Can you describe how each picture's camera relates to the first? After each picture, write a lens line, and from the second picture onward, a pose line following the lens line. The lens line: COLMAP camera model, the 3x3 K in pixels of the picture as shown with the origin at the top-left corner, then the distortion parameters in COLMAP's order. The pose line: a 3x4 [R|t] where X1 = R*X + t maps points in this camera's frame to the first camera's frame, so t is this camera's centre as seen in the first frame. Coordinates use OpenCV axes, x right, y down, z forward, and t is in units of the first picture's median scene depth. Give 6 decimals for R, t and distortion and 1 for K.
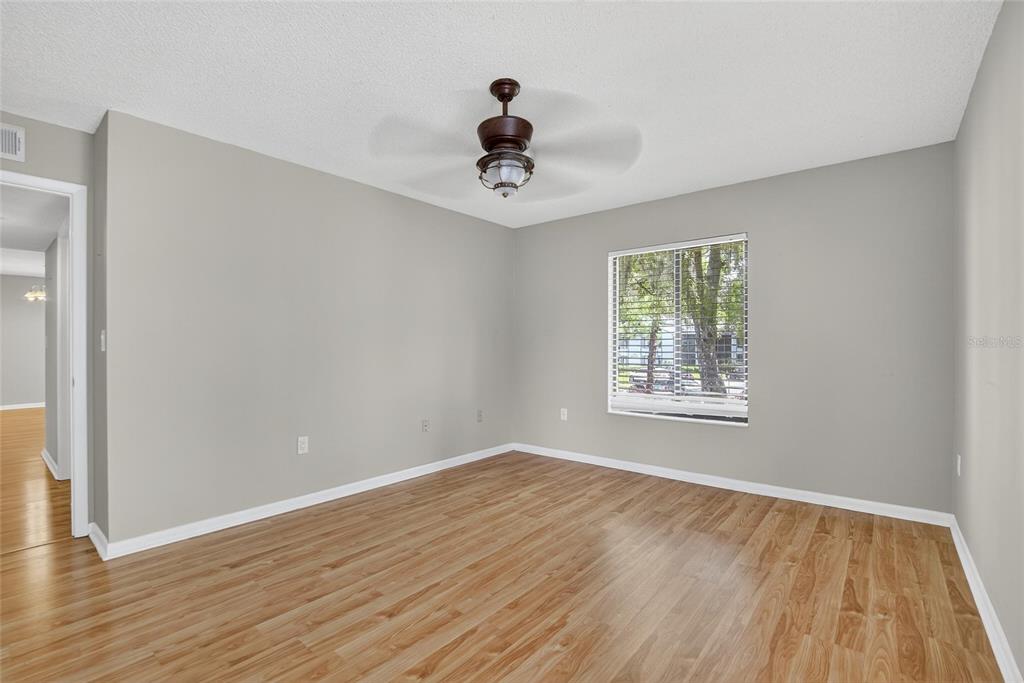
lens RADIAL K [[461.0, 0, 490.9], [0, 461.0, 342.5], [0, 0, 1]] dist [-0.030641, -0.000263]
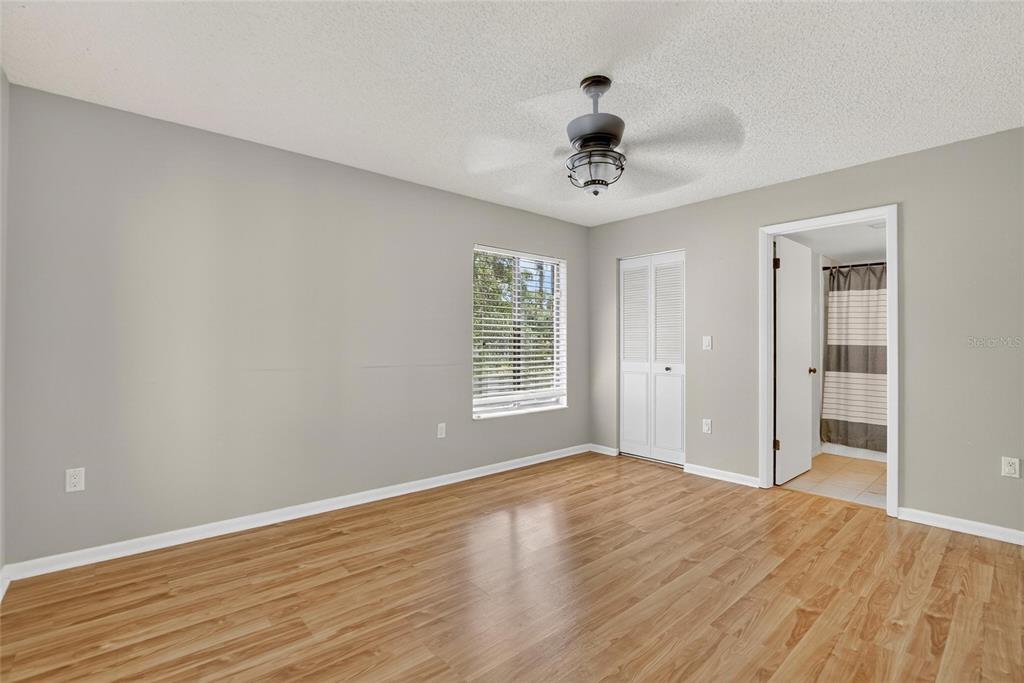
lens RADIAL K [[461.0, 0, 490.9], [0, 461.0, 342.5], [0, 0, 1]] dist [-0.030641, -0.000263]
pose [[-0.987584, 0.000471, 0.157091, 0.086038], [-0.001276, 0.999938, -0.011022, 0.006630], [-0.157086, -0.011086, -0.987523, 1.748344]]
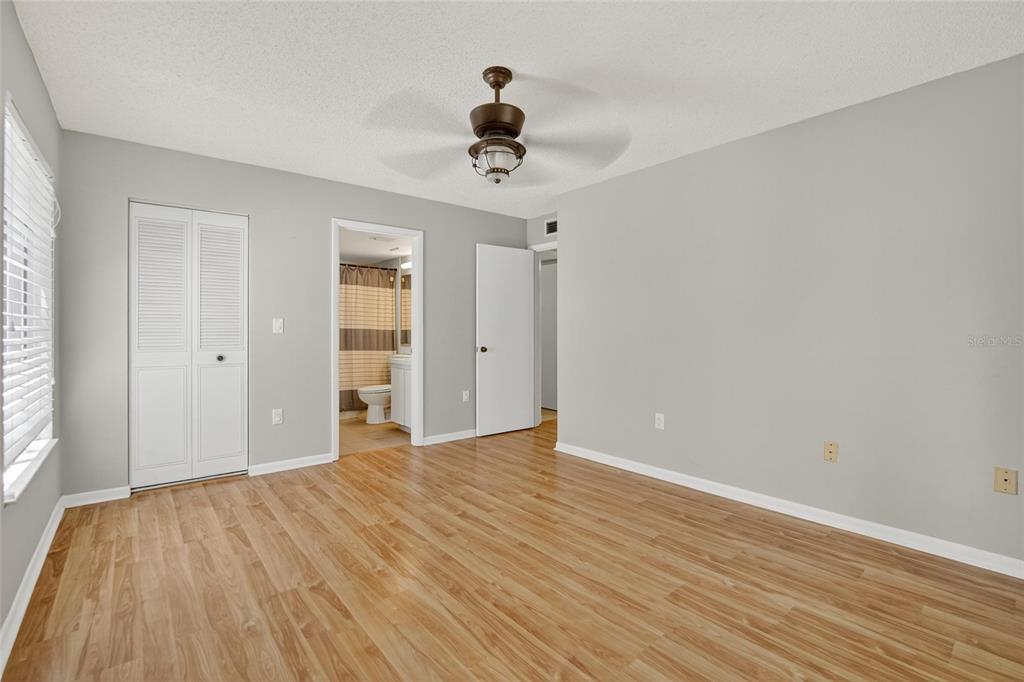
lens RADIAL K [[459.7, 0, 514.1], [0, 459.7, 324.3], [0, 0, 1]] dist [-0.023417, 0.000510]
pose [[-0.152257, -0.008490, -0.988305, 0.898399], [0.007244, 0.999927, -0.009706, 0.004400], [0.988314, -0.008638, -0.152184, 1.044691]]
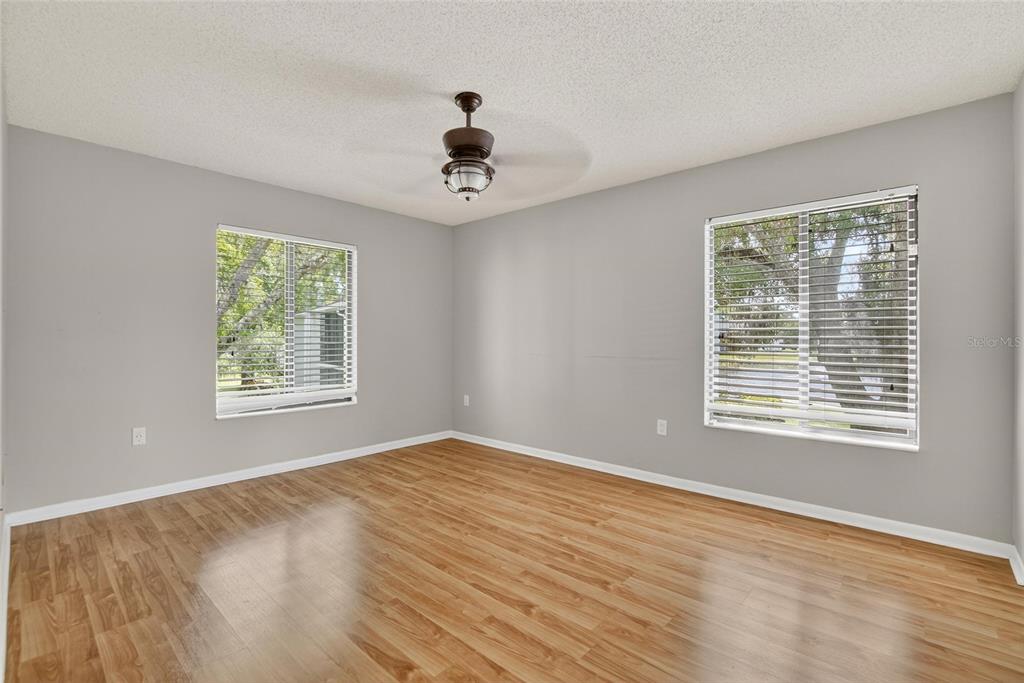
lens RADIAL K [[459.4, 0, 515.1], [0, 459.4, 340.3], [0, 0, 1]] dist [-0.028767, 0.000365]
pose [[0.009622, -0.001772, 0.999952, -0.915665], [-0.010599, 0.999942, 0.001874, 0.007794], [-0.999898, -0.010616, 0.009603, 0.770120]]
